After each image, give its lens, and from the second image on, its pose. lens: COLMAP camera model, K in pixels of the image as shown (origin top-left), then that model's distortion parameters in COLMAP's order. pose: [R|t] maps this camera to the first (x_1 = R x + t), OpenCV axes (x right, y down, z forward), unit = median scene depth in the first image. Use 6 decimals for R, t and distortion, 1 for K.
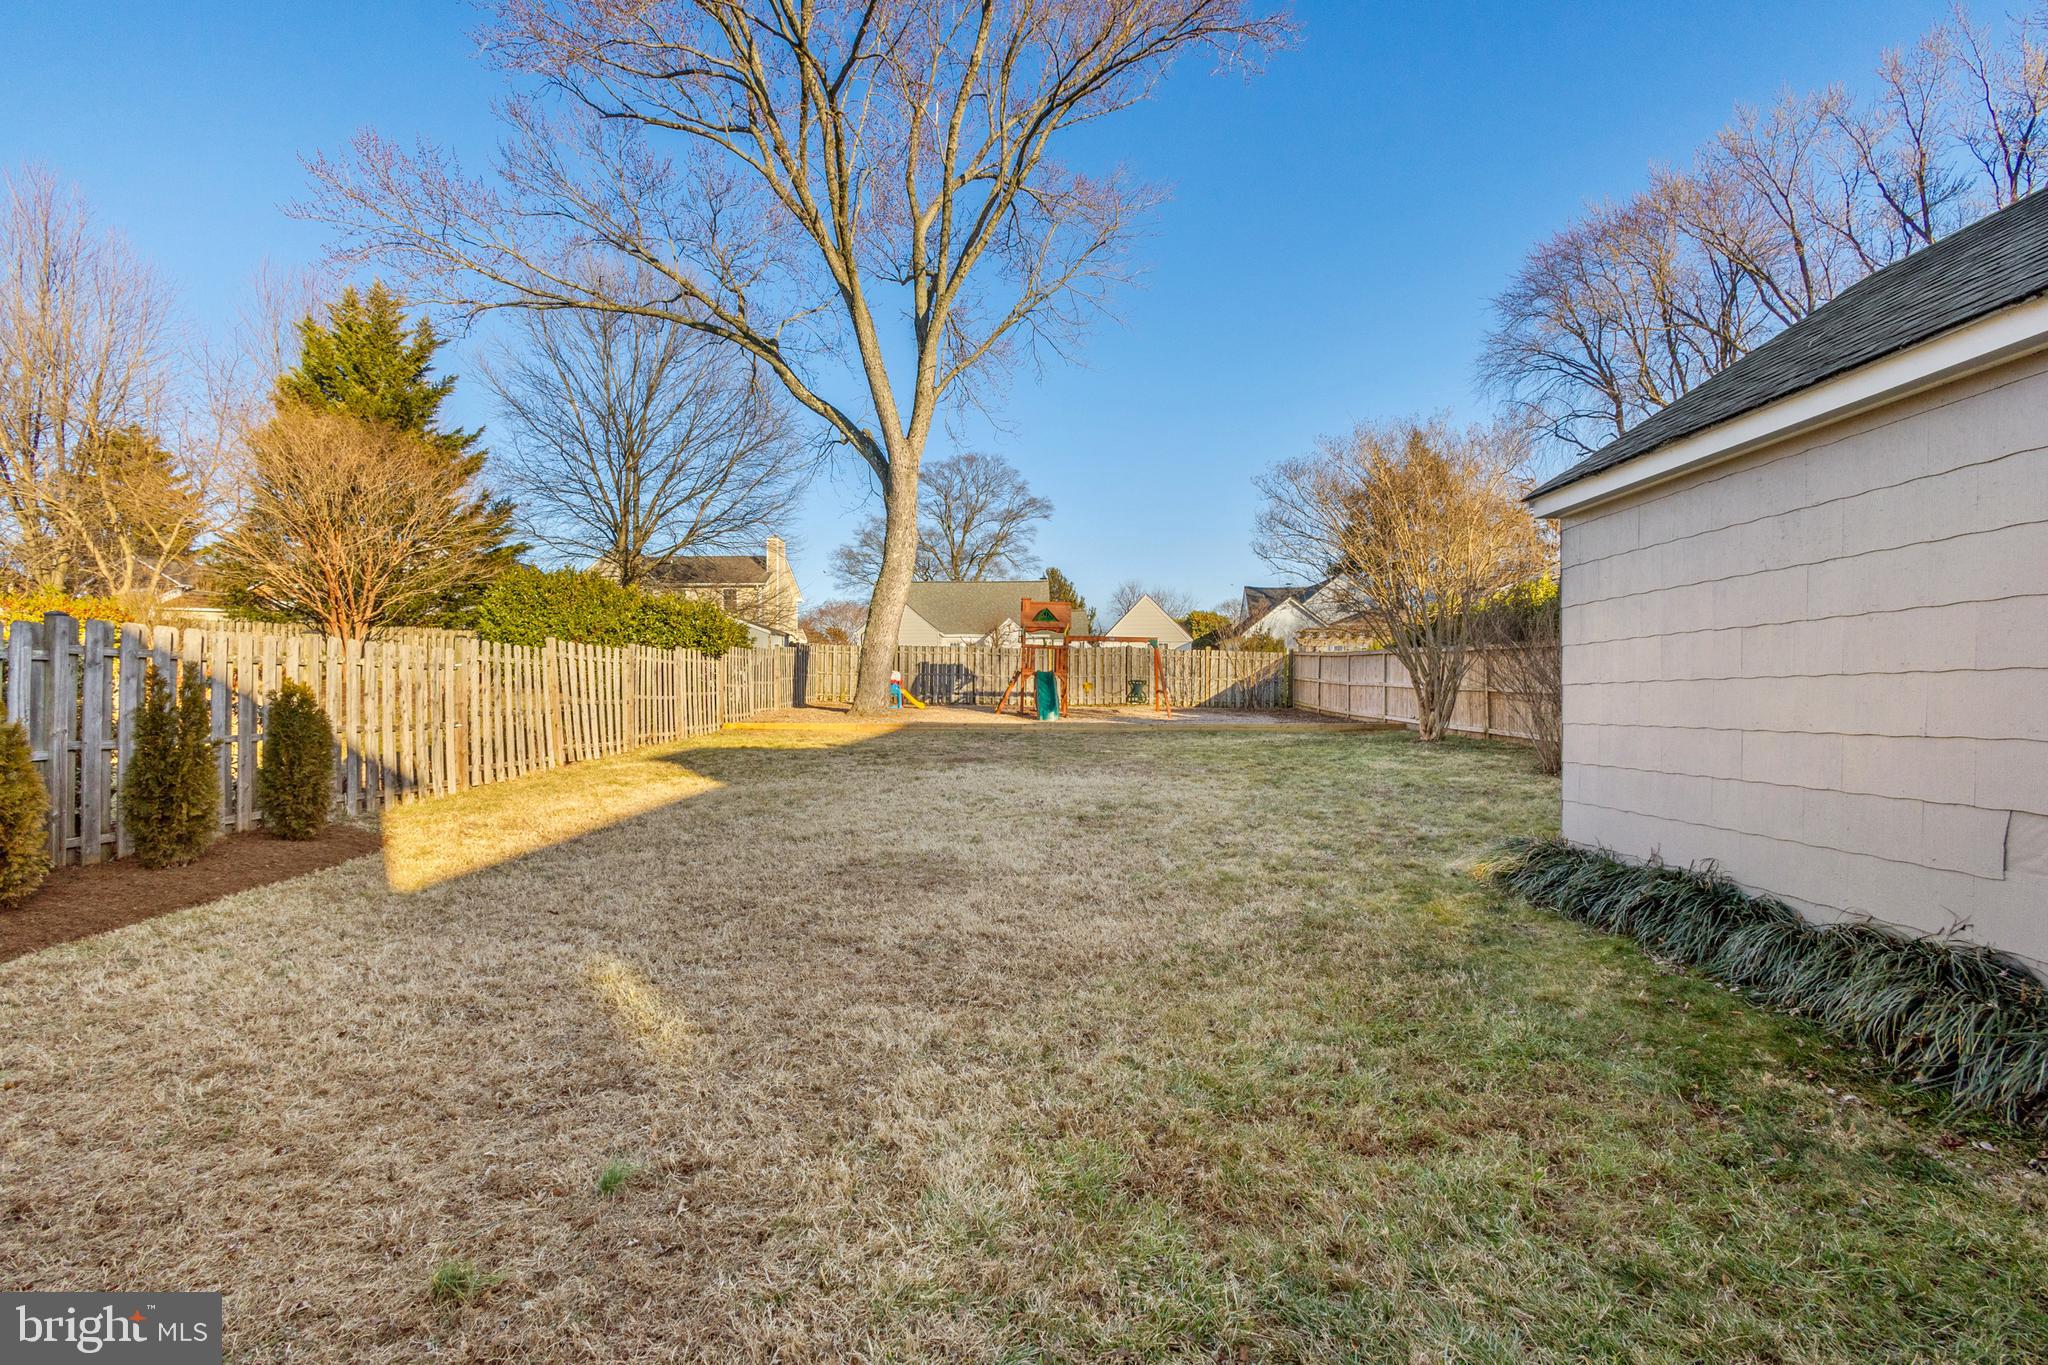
lens RADIAL K [[939.2, 0, 1024.4], [0, 939.2, 697.0], [0, 0, 1]] dist [0.015091, -0.005179]
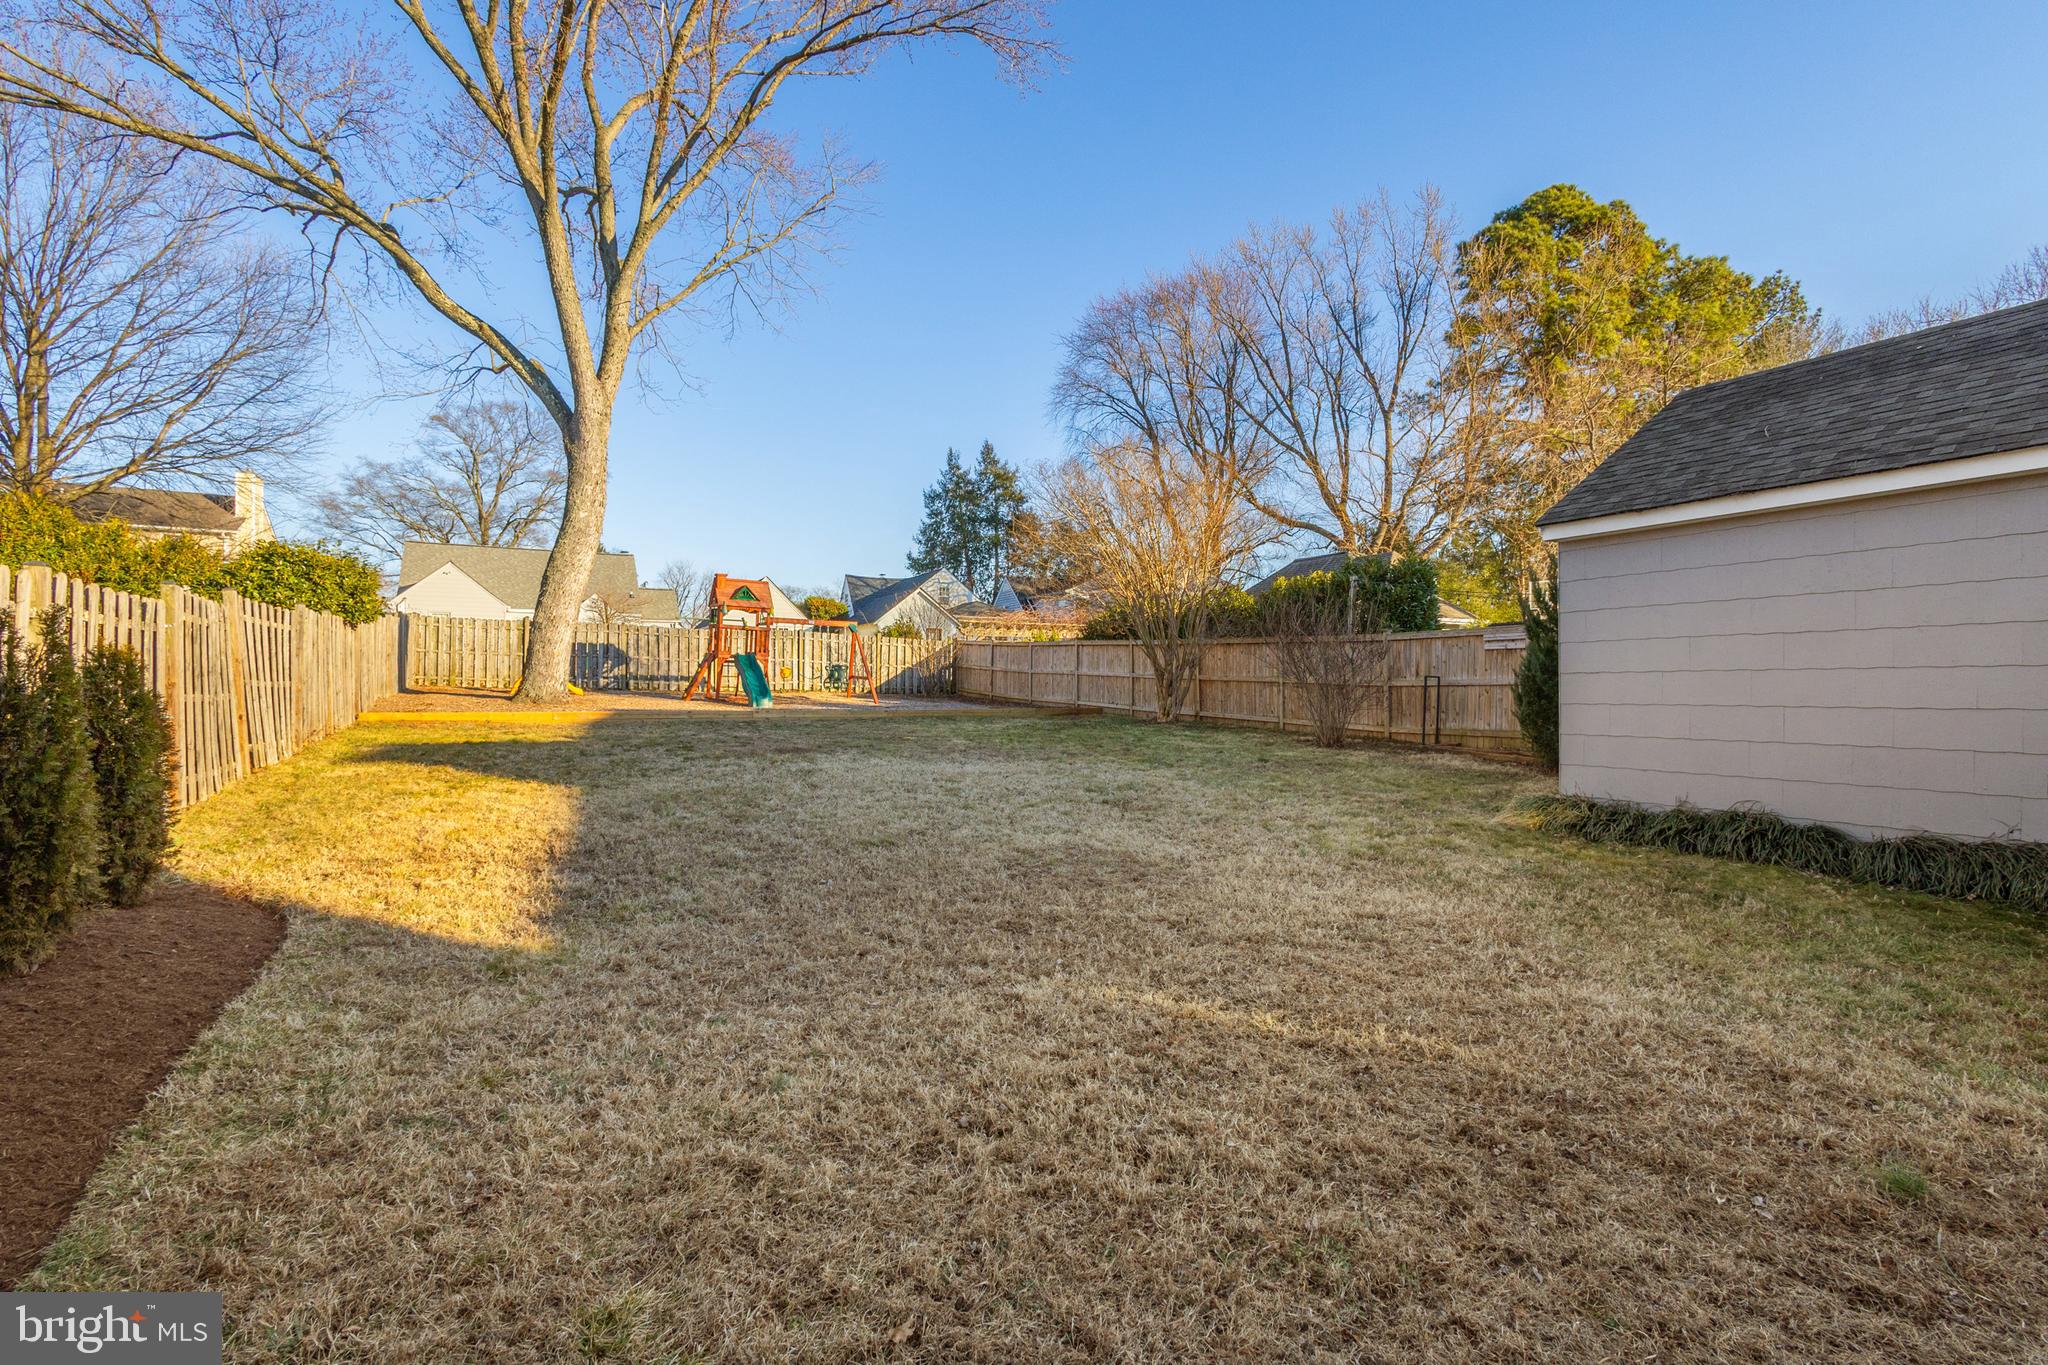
lens RADIAL K [[931.8, 0, 1022.1], [0, 931.8, 681.4], [0, 0, 1]] dist [0.005438, 0.000118]
pose [[0.880007, 0.006475, 0.474917, -0.142737], [-0.005302, 0.999979, -0.003809, 0.001480], [-0.474931, 0.000834, 0.880023, 0.050715]]
